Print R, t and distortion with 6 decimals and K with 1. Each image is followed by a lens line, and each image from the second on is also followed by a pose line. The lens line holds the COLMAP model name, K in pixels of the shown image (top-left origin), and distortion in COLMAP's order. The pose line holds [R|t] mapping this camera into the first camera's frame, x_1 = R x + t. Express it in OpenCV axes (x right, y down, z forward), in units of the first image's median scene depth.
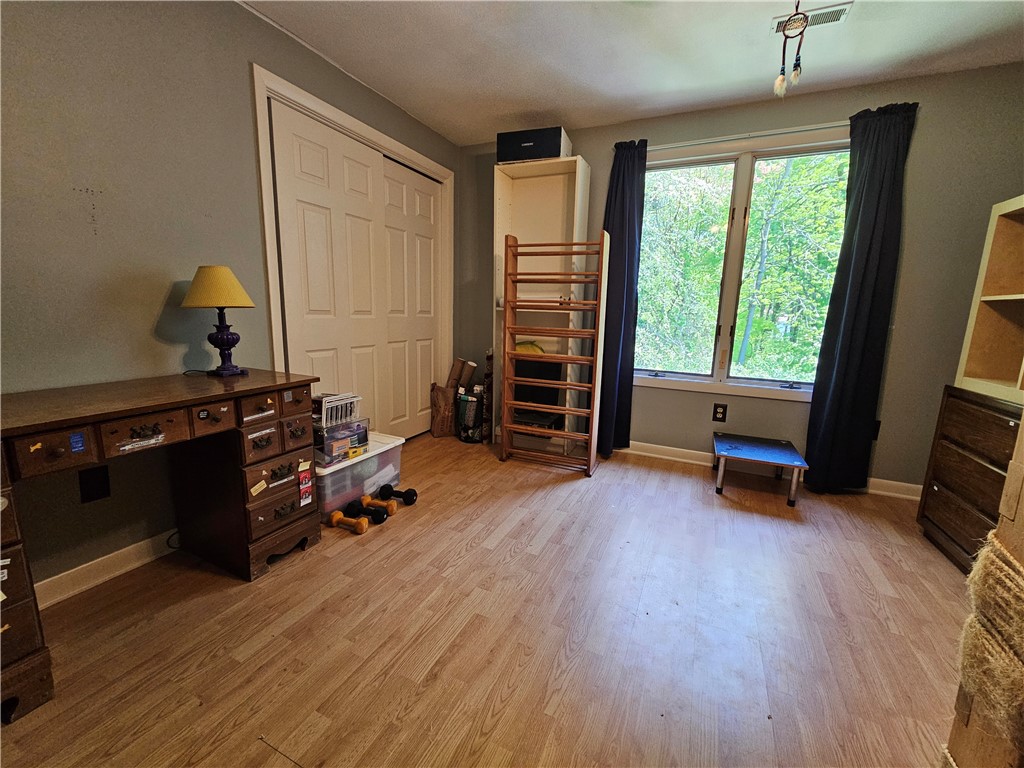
lens RADIAL K [[414.0, 0, 514.1], [0, 414.0, 385.1], [0, 0, 1]] dist [-0.002207, -0.000400]
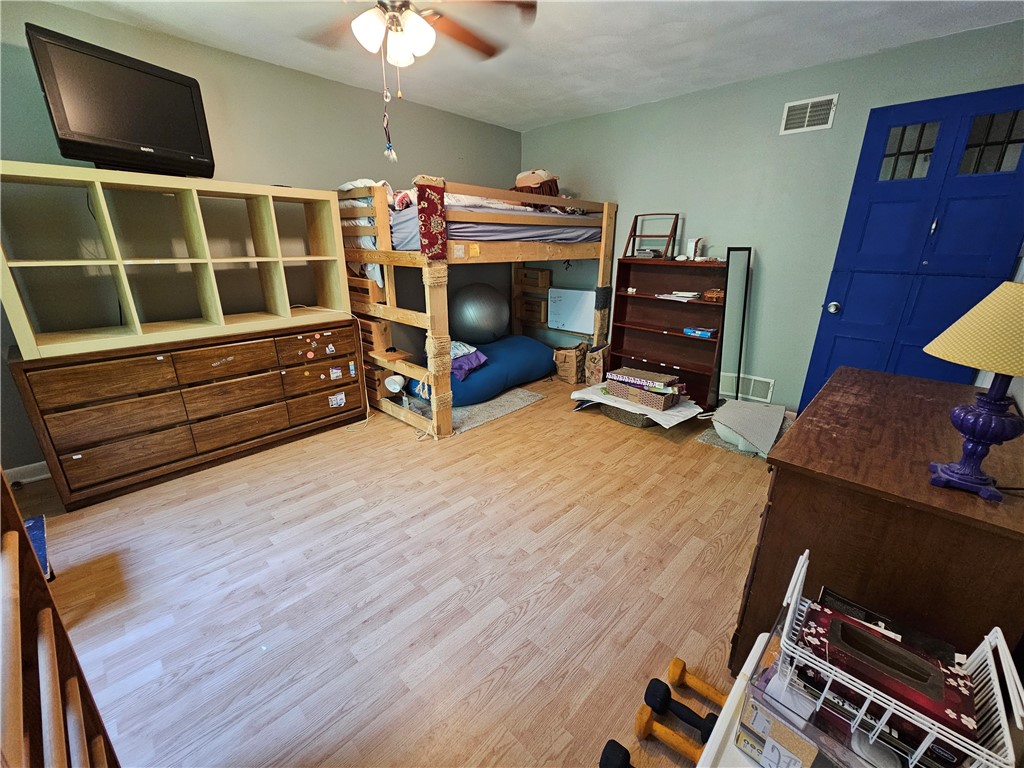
lens RADIAL K [[414.0, 0, 511.6], [0, 414.0, 382.1], [0, 0, 1]] dist [-0.002207, -0.000400]
pose [[-0.942885, -0.140048, 0.302249, -0.292785], [0.021038, 0.880487, 0.473604, -0.417531], [-0.332453, 0.452912, -0.827252, 1.608914]]
